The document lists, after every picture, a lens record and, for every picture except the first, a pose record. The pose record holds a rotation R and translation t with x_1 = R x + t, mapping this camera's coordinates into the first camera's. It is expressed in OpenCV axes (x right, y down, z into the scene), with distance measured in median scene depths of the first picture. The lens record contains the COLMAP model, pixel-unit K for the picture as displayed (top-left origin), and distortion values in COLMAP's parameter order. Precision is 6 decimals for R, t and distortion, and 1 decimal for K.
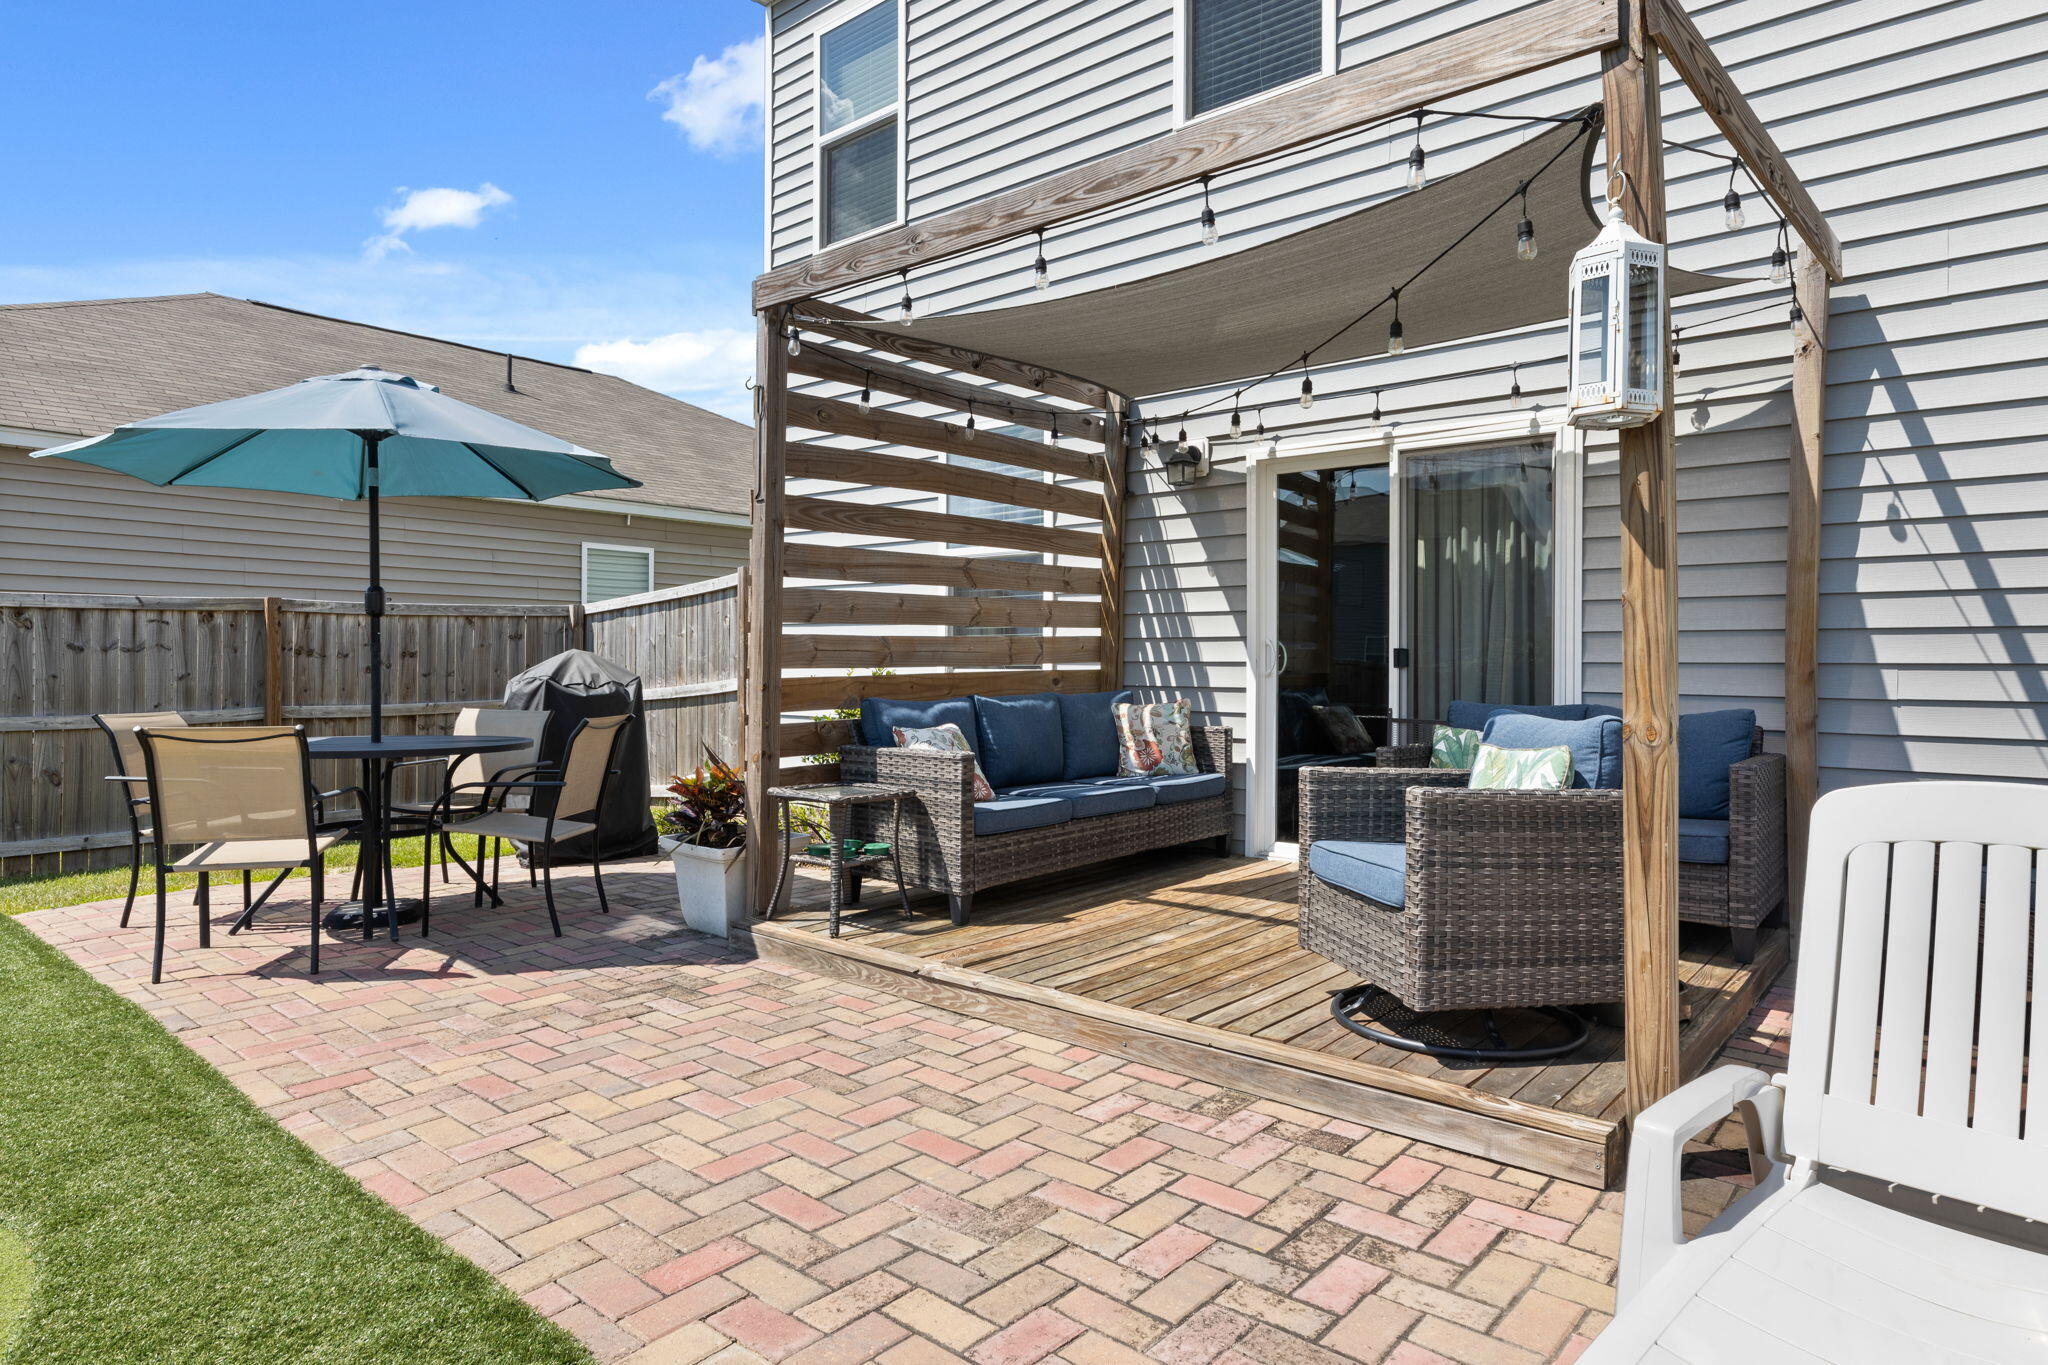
lens RADIAL K [[1167.0, 0, 1043.6], [0, 1167.0, 653.7], [0, 0, 1]] dist [-0.001106, 0.002828]
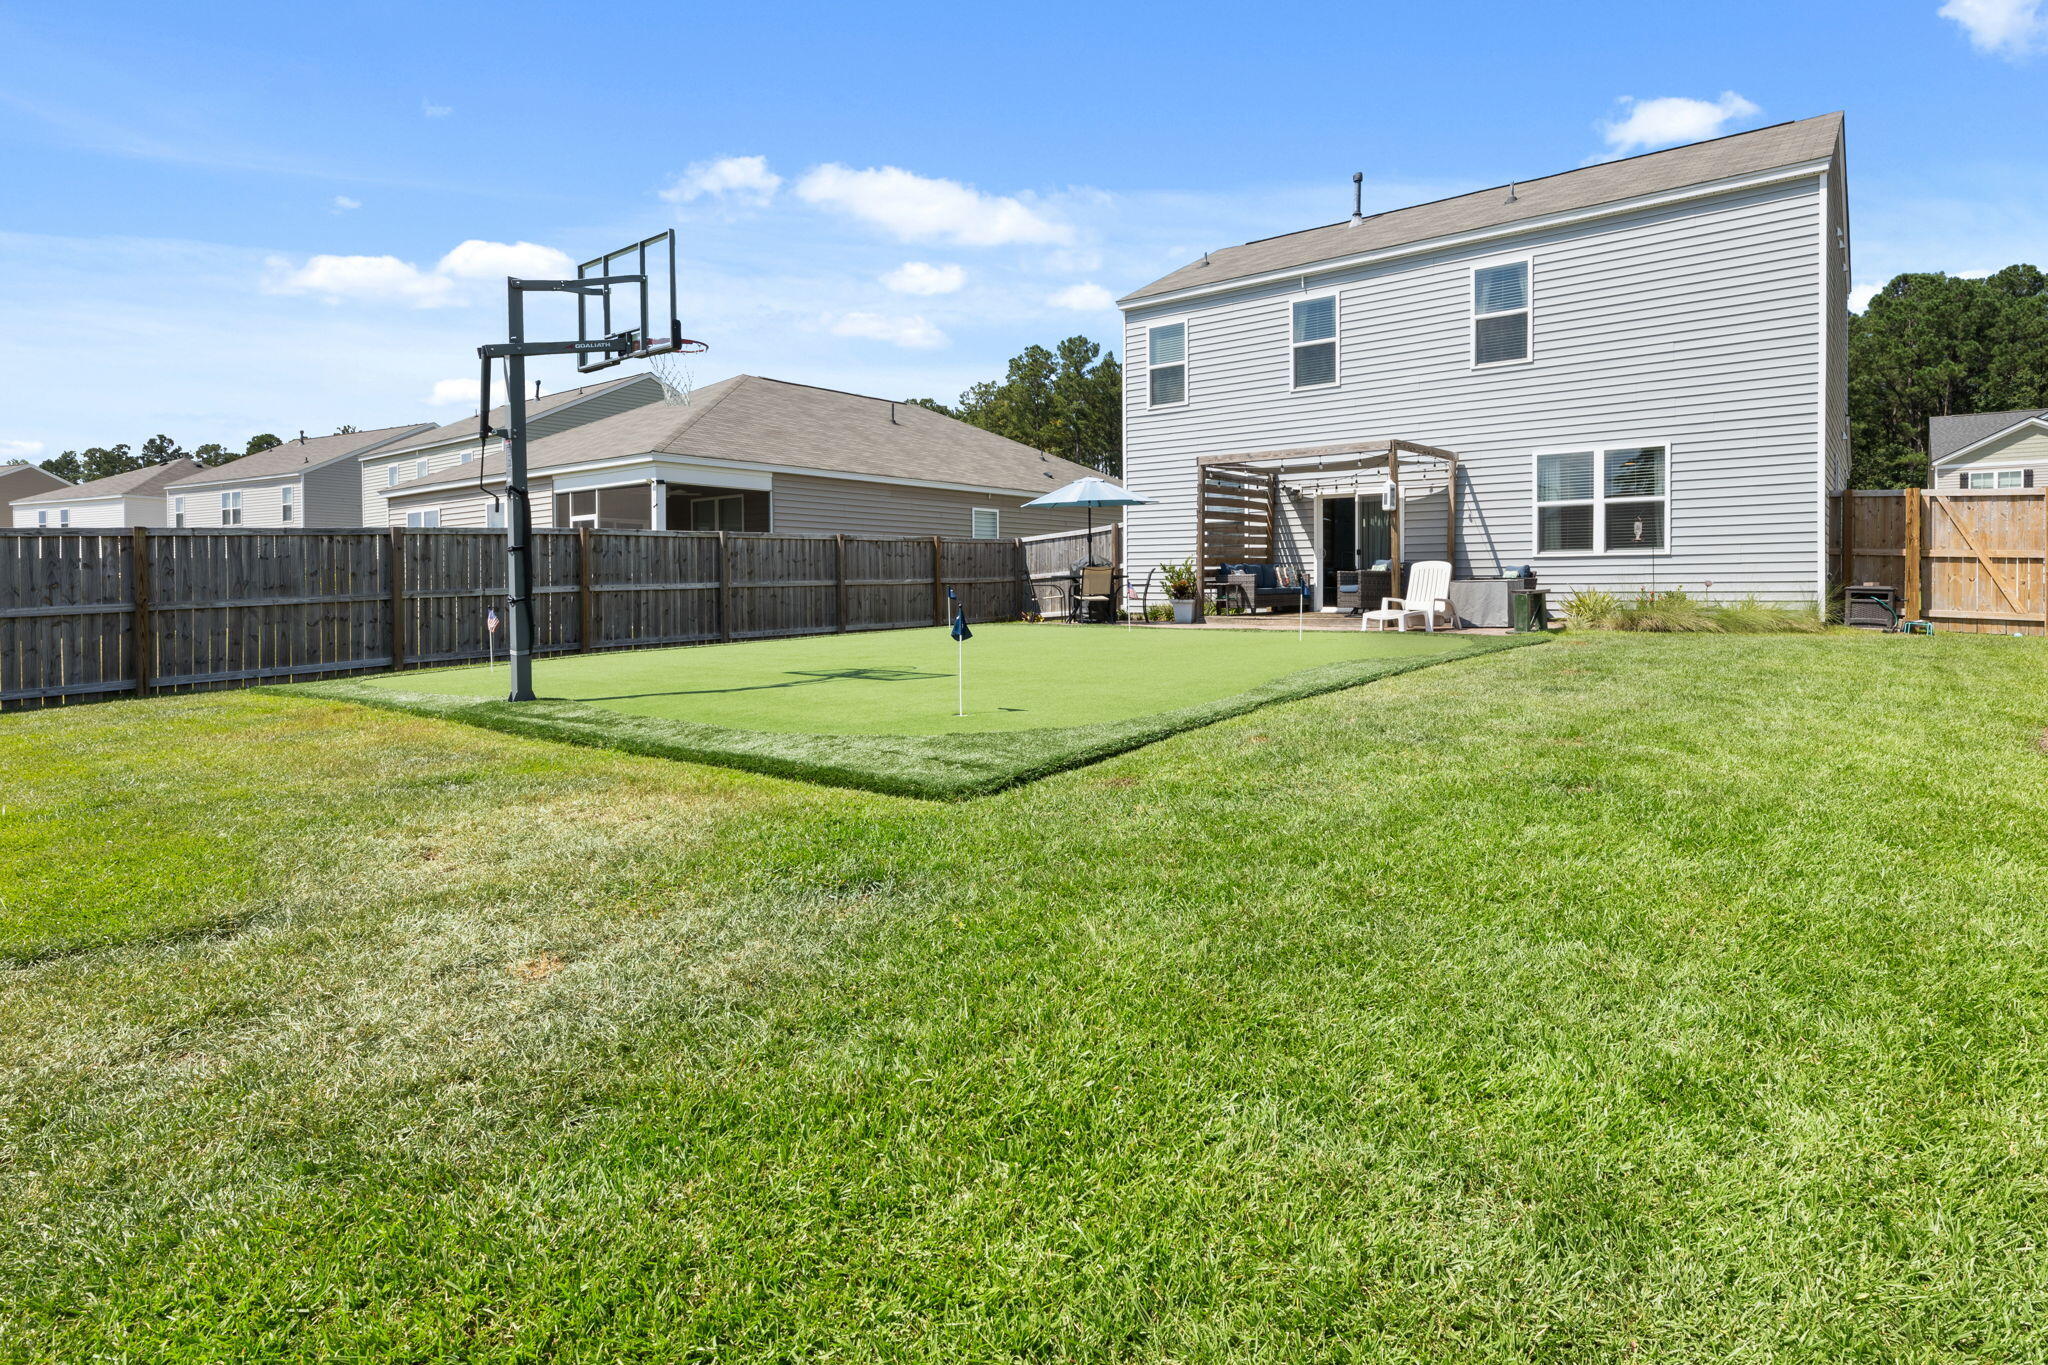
lens RADIAL K [[1167.0, 0, 1079.0], [0, 1167.0, 602.8], [0, 0, 1]] dist [-0.001106, 0.002828]
pose [[0.998734, -0.008932, 0.049505, -0.786964], [0.008061, 0.999810, 0.017762, 0.094713], [-0.049654, -0.017341, 0.998616, -2.735320]]
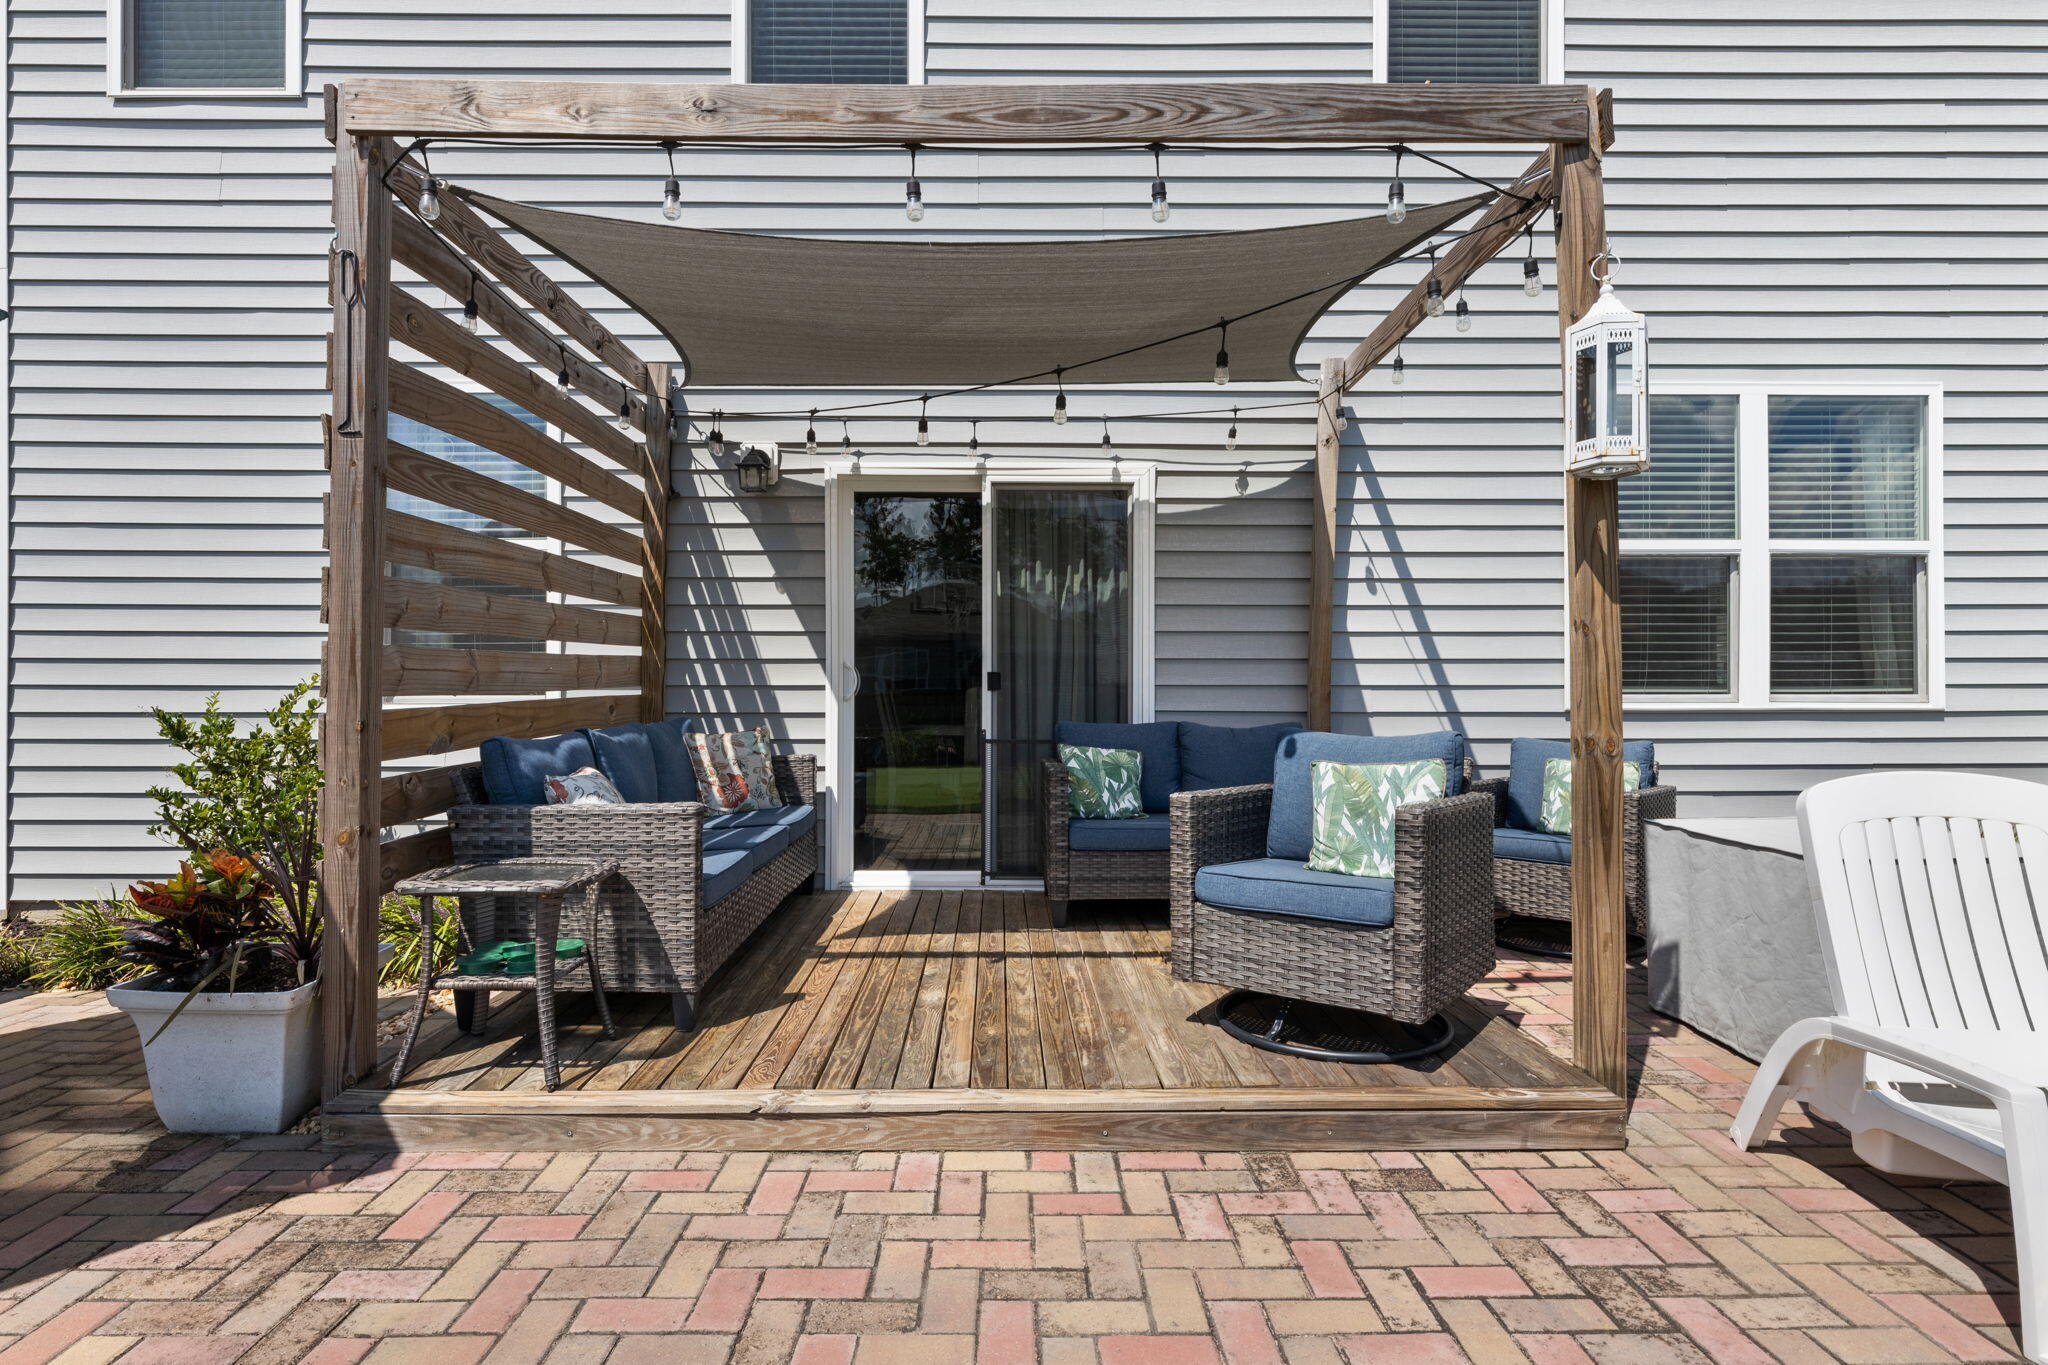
lens RADIAL K [[1037.6, 0, 996.6], [0, 1037.6, 687.2], [0, 0, 1]] dist [0.000179, -0.001690]
pose [[0.760085, -0.003191, 0.649816, -0.315022], [-0.002149, 0.999970, 0.007423, 0.002154], [-0.649820, -0.007038, 0.760055, 0.312242]]
